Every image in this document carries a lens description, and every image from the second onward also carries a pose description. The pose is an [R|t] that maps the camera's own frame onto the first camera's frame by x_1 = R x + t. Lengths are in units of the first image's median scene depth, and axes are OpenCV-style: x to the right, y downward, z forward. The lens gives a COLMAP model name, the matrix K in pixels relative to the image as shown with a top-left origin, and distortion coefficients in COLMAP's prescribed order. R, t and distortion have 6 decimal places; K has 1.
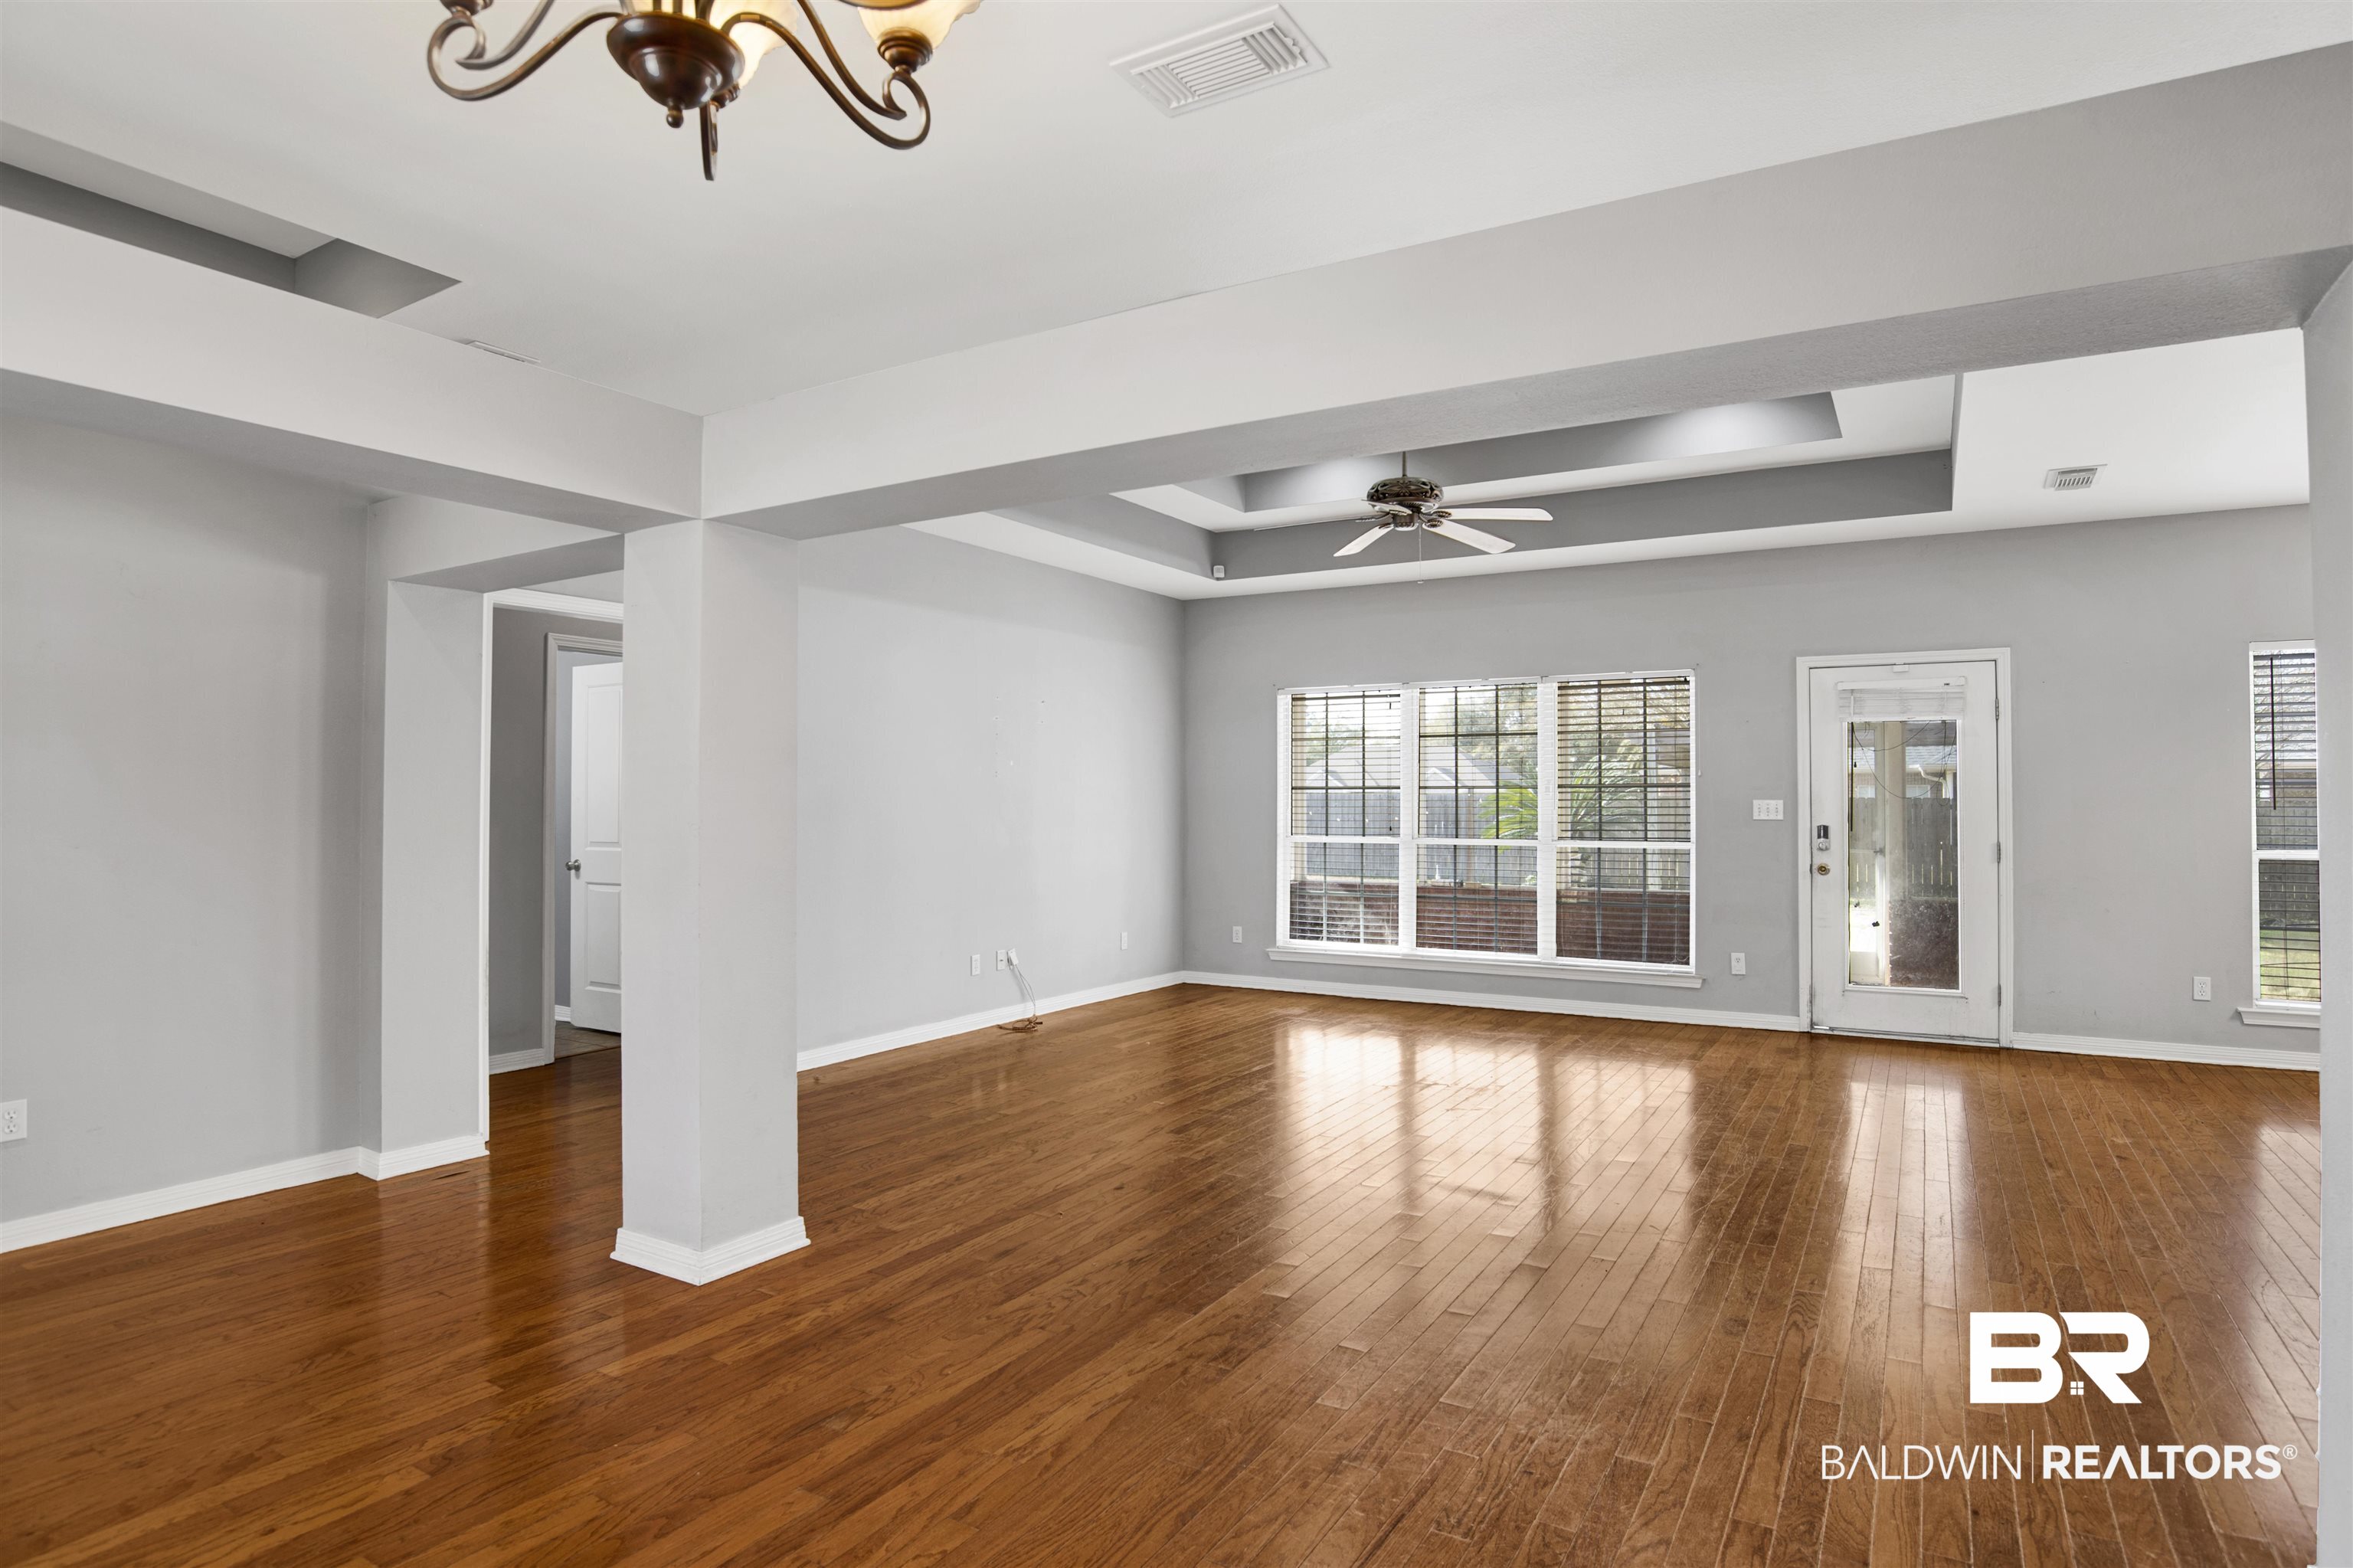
lens RADIAL K [[1258.7, 0, 1188.3], [0, 1258.7, 785.4], [0, 0, 1]] dist [-0.001684, -0.000090]
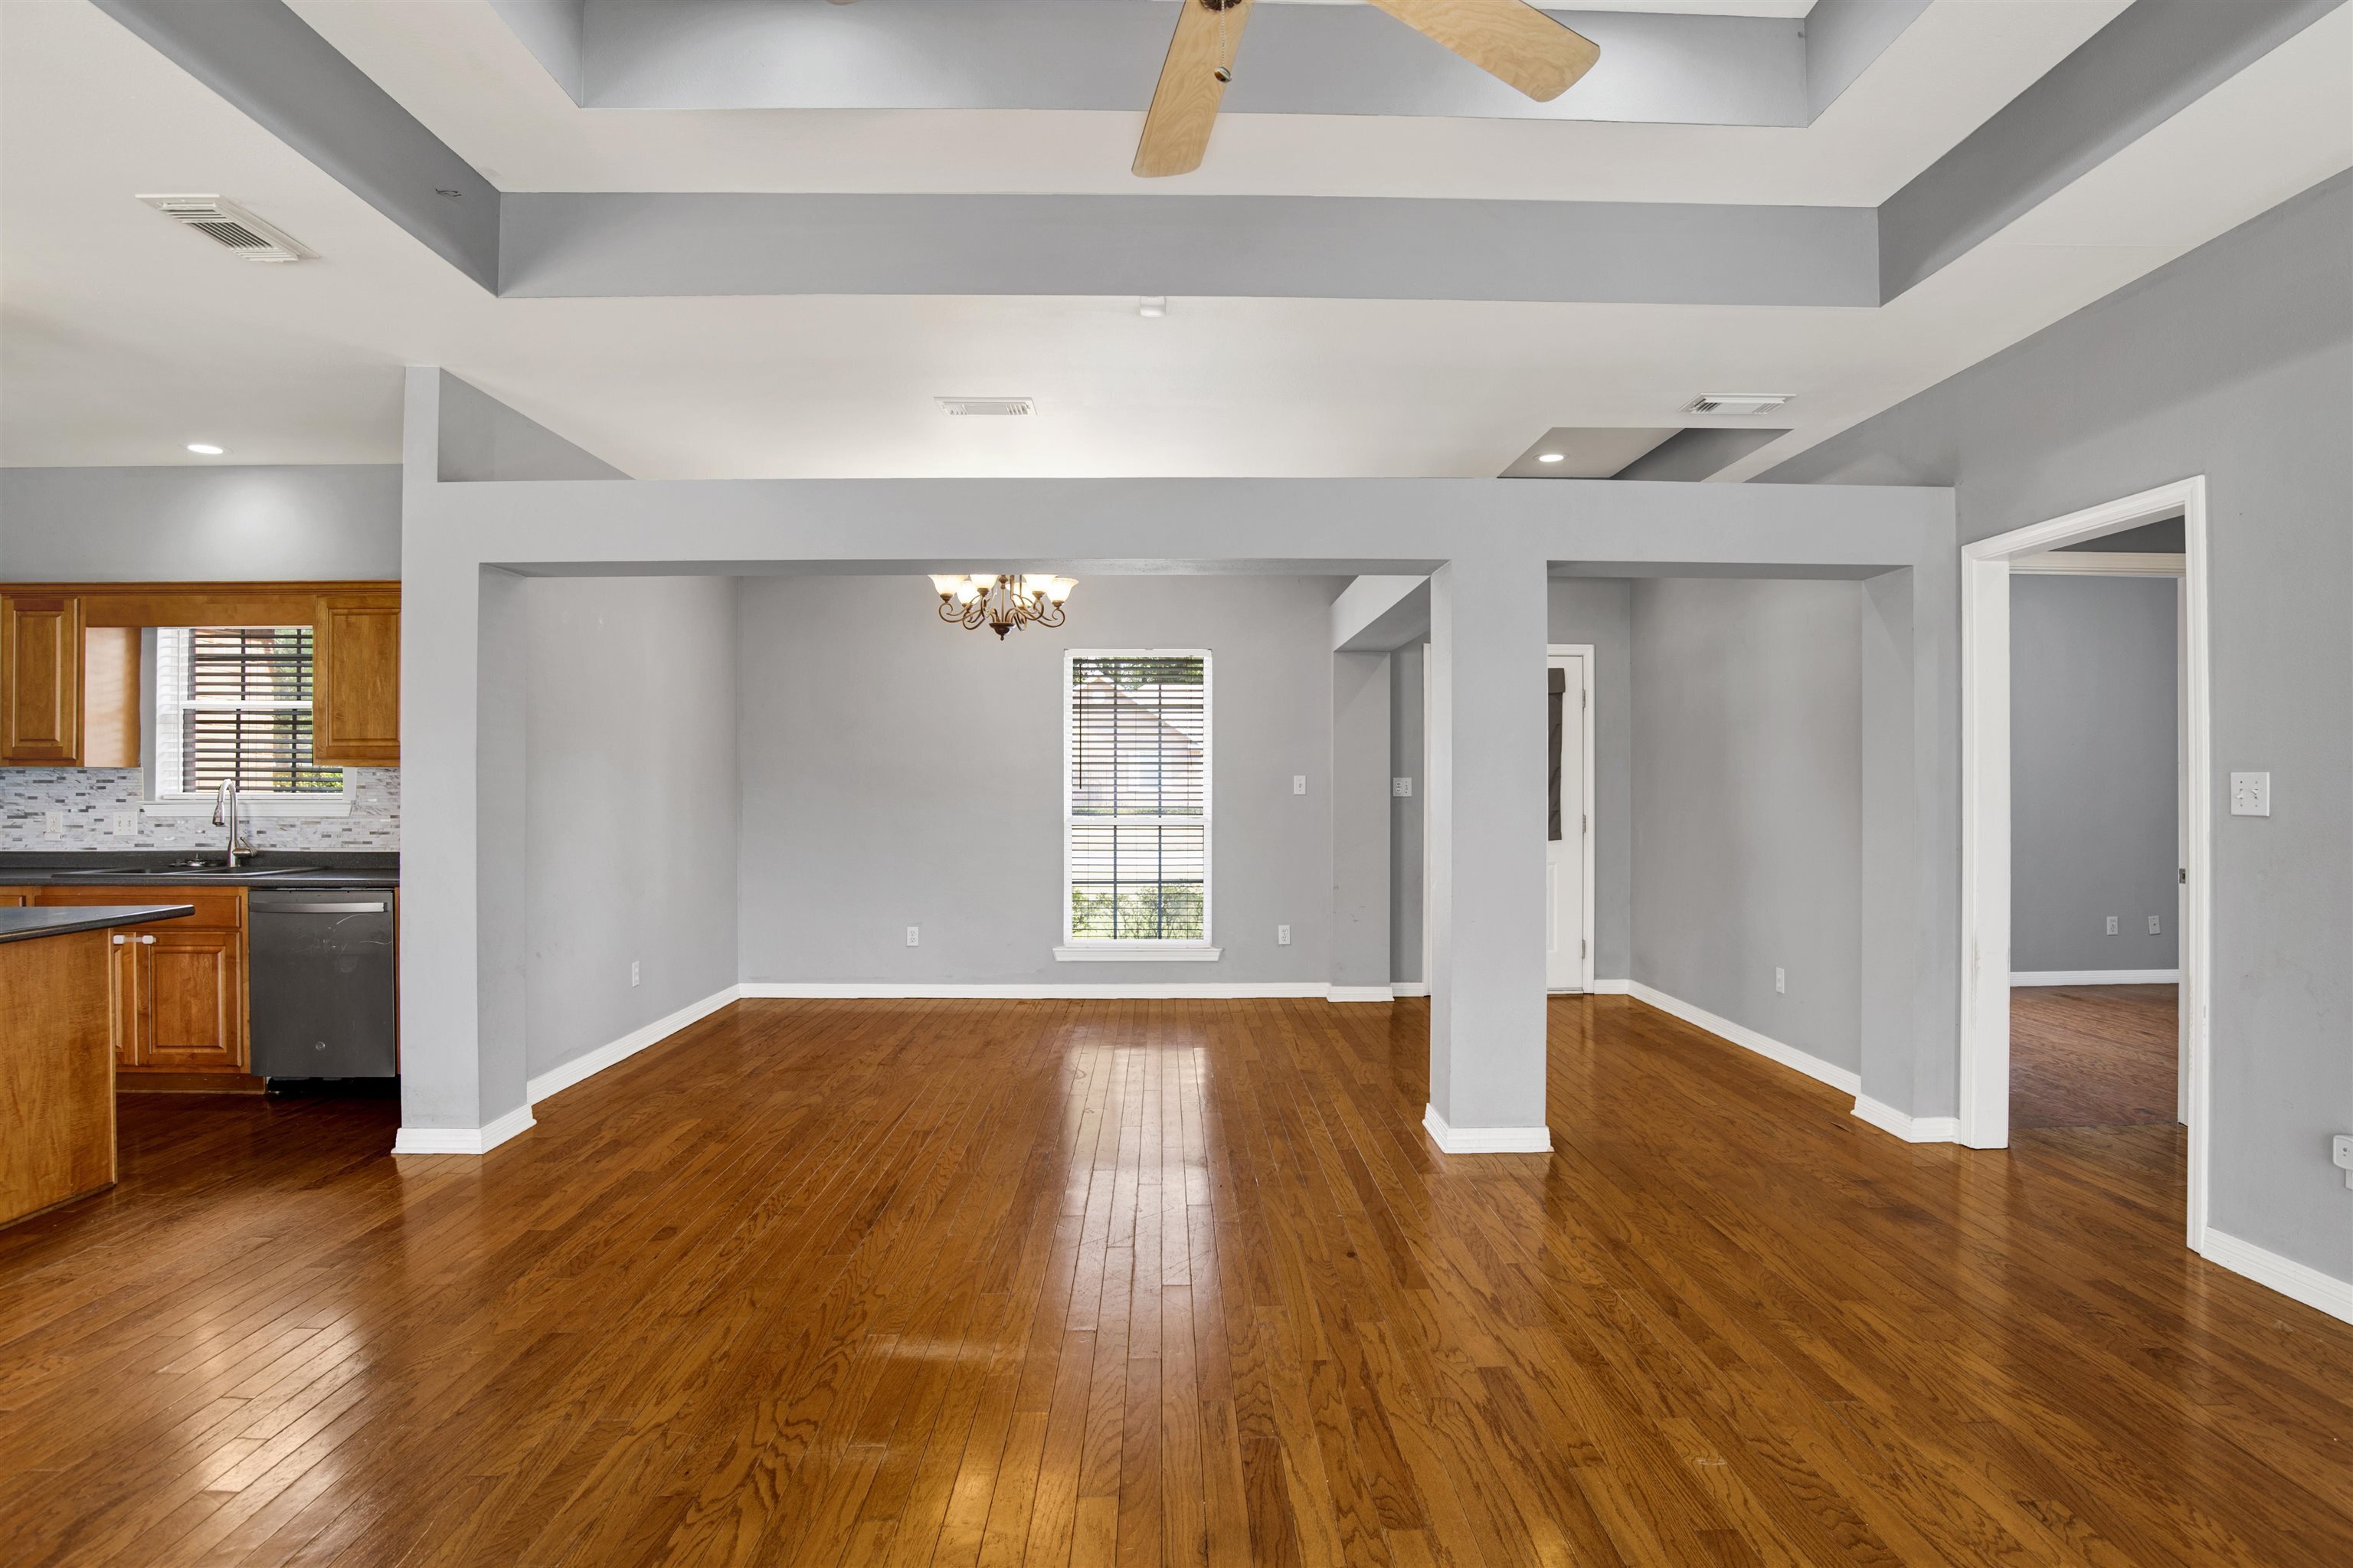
lens RADIAL K [[1258.7, 0, 1184.6], [0, 1258.7, 788.2], [0, 0, 1]] dist [-0.001684, -0.000090]
pose [[-0.847320, -0.006908, -0.531038, 0.500779], [-0.001182, 0.999937, -0.011121, 0.032901], [0.531081, -0.008796, -0.847275, 1.750653]]
